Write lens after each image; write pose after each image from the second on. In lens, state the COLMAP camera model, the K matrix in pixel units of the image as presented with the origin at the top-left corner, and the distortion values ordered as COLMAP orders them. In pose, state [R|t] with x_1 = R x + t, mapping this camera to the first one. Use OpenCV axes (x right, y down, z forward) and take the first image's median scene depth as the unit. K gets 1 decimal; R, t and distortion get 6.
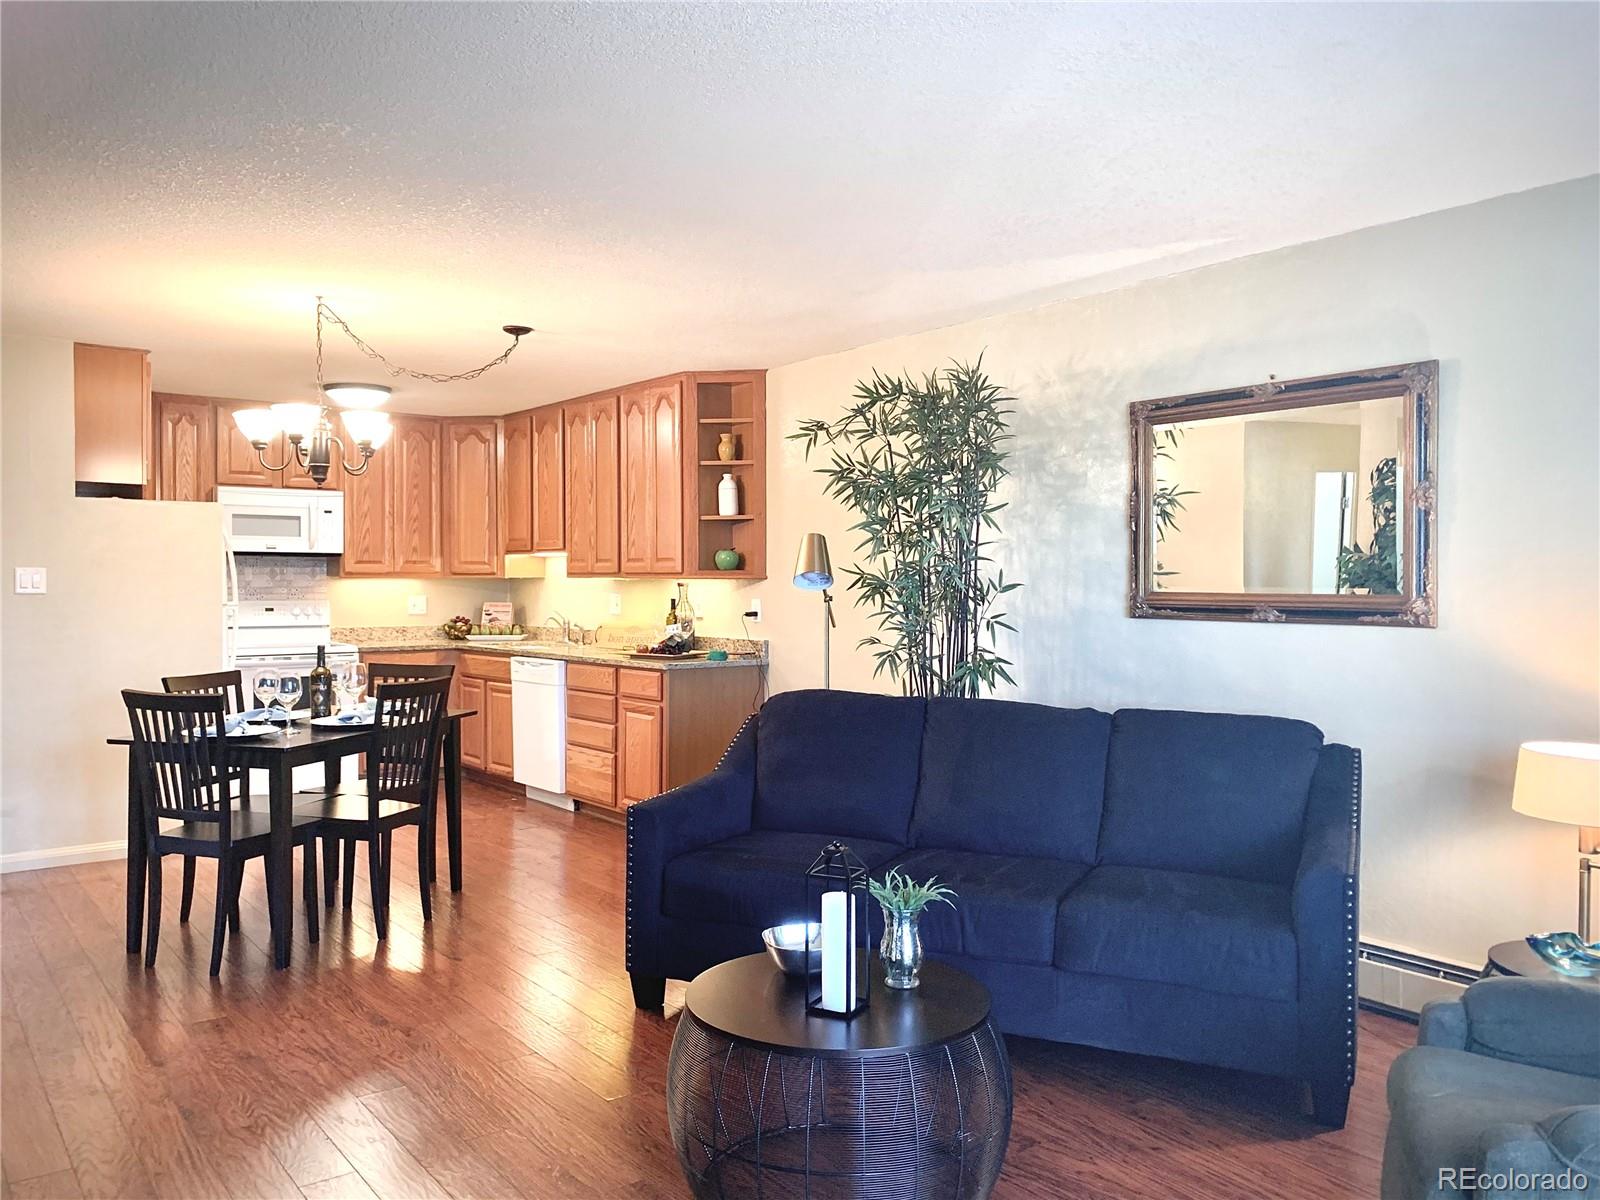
lens RADIAL K [[1210.3, 0, 776.3], [0, 1210.3, 590.9], [0, 0, 1]] dist [0.125409, 0.000549]
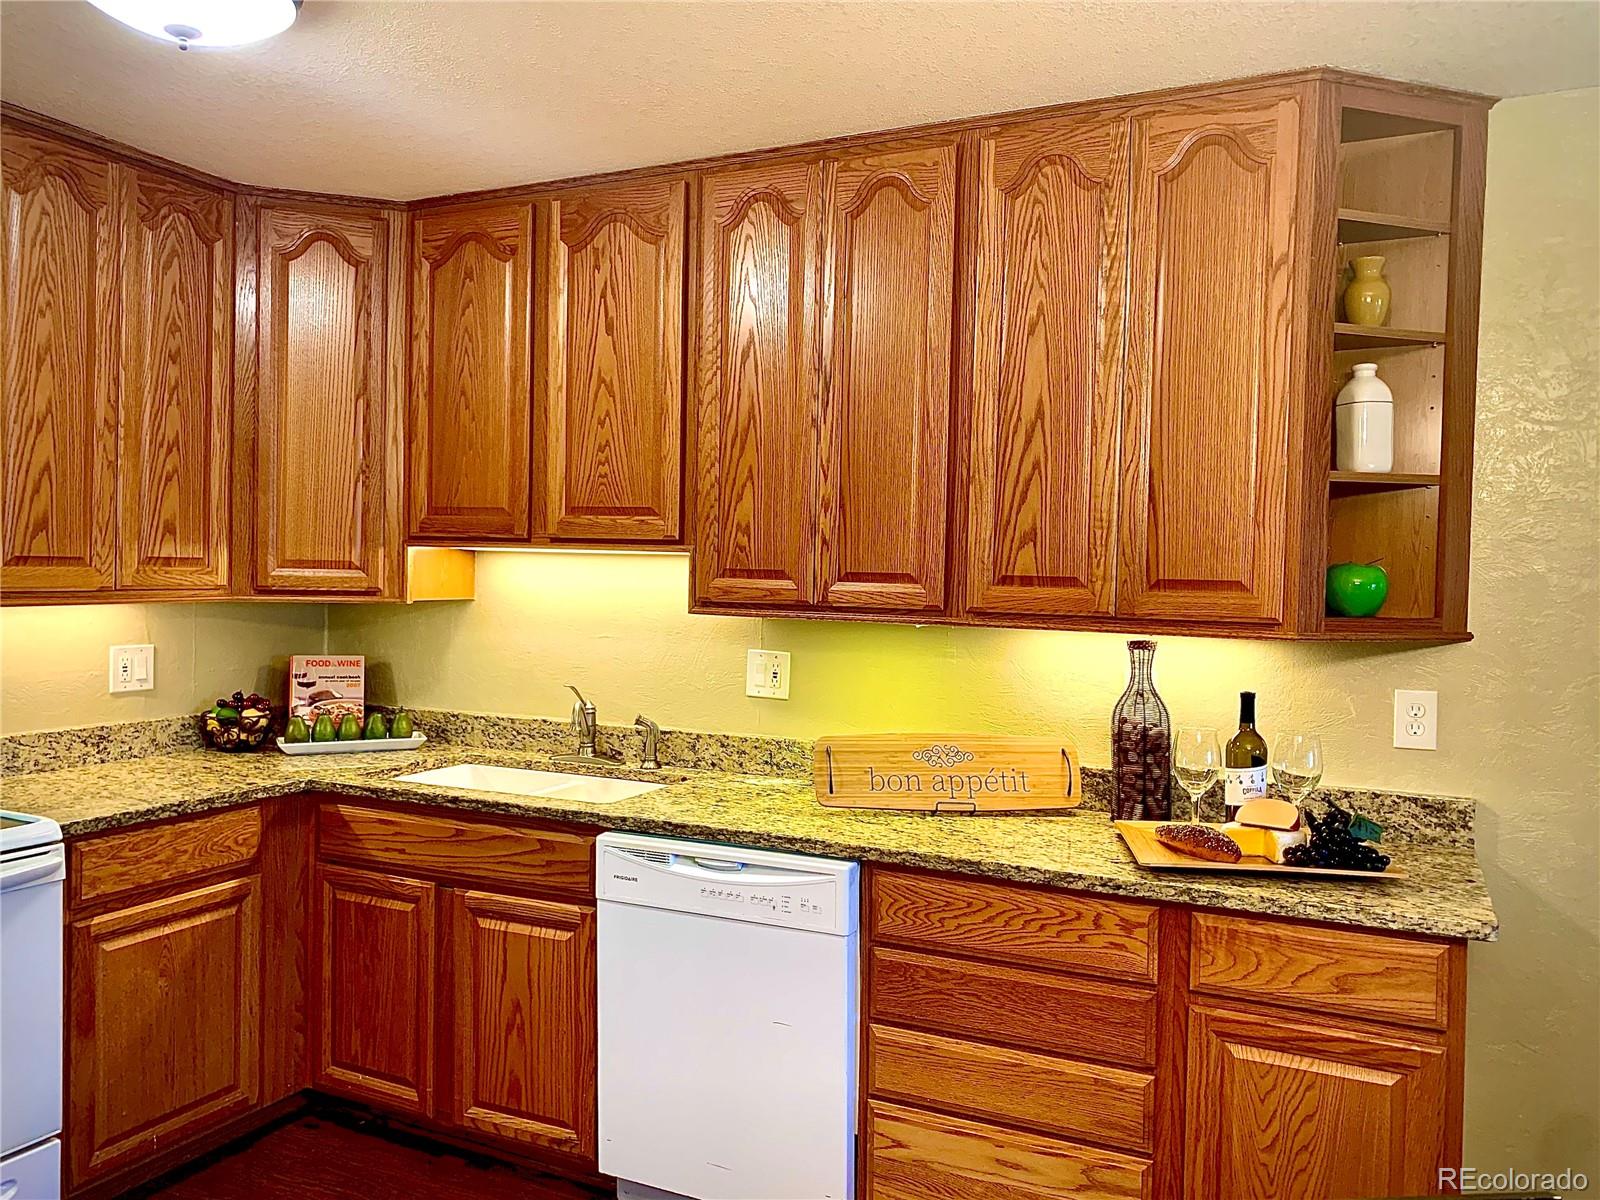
lens RADIAL K [[1227.5, 0, 800.0], [0, 1227.5, 600.0], [0, 0, 1]] dist [0.006420, 0.003848]
pose [[0.889641, 0.004284, 0.456640, -0.302892], [-0.014181, 0.999733, 0.018251, -0.021694], [-0.456440, -0.022712, 0.889464, 0.593413]]
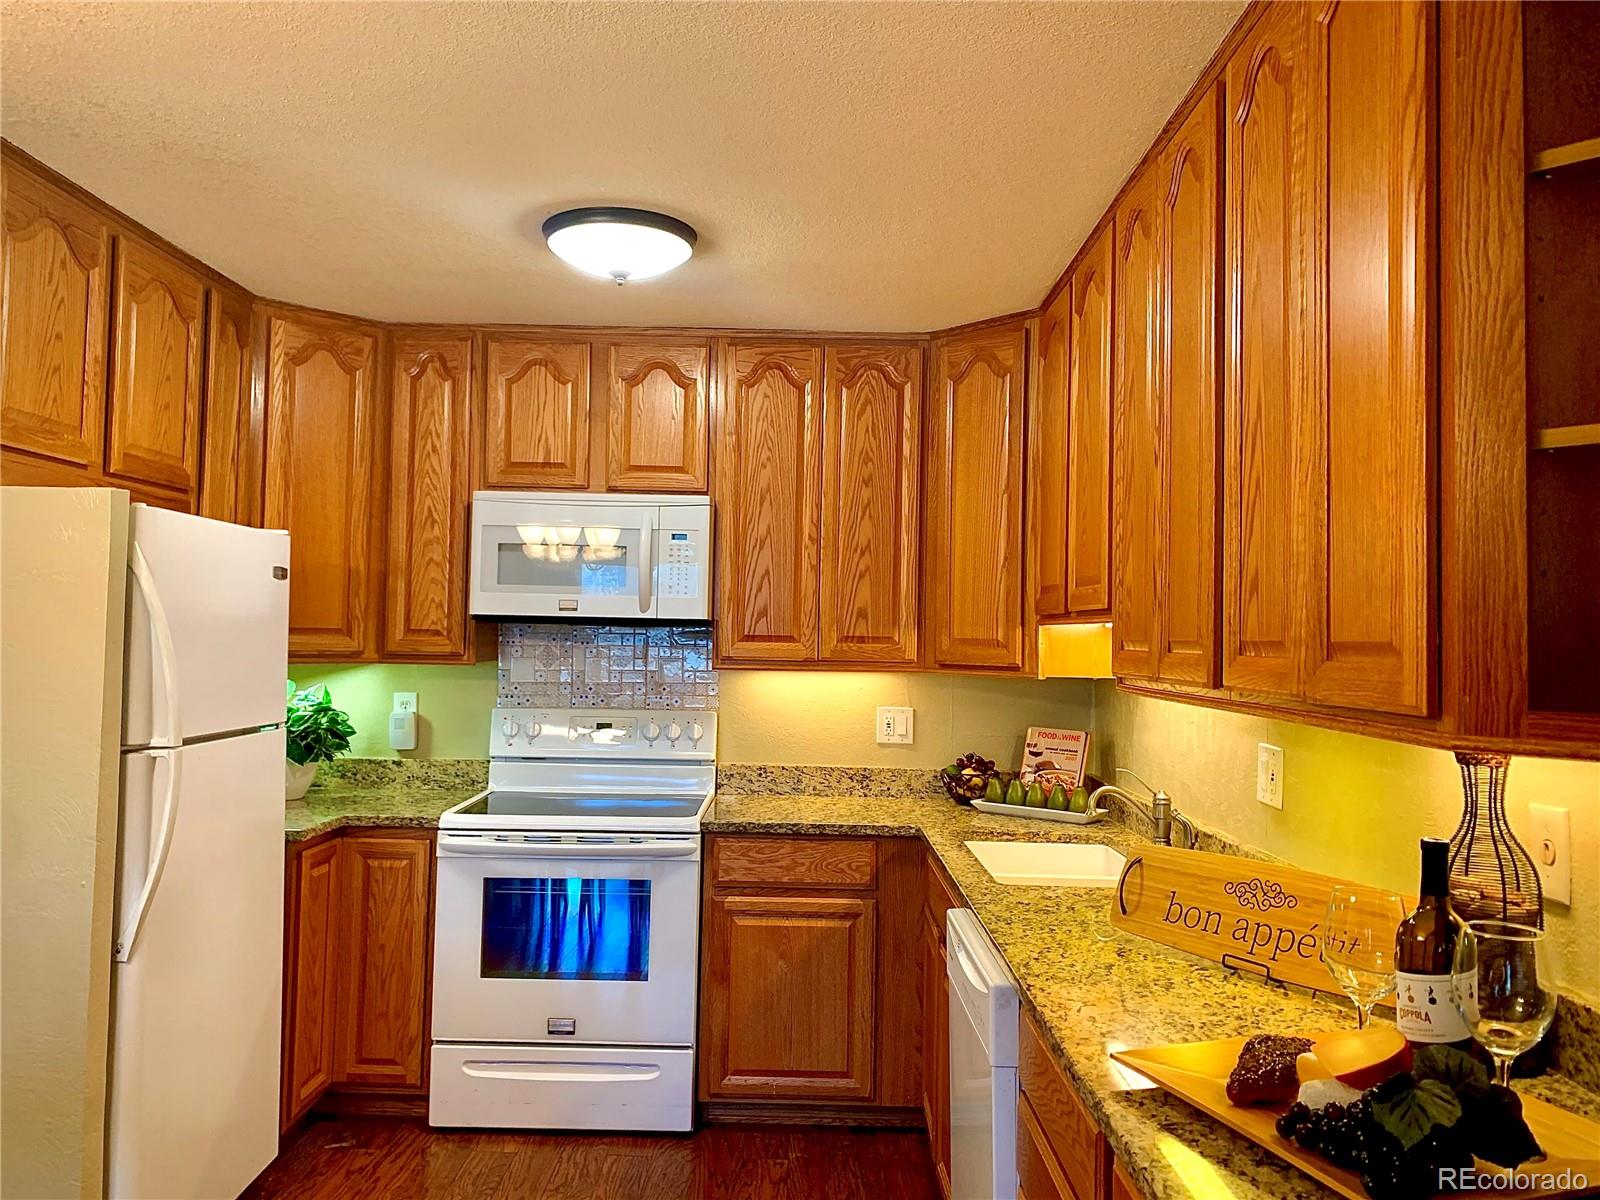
lens RADIAL K [[1210.3, 0, 776.3], [0, 1210.3, 590.9], [0, 0, 1]] dist [0.125409, 0.000549]
pose [[0.792546, -0.008465, -0.609754, -0.033548], [-0.025012, 0.998611, -0.046374, -0.020127], [0.609299, 0.052005, 0.791233, 0.619343]]
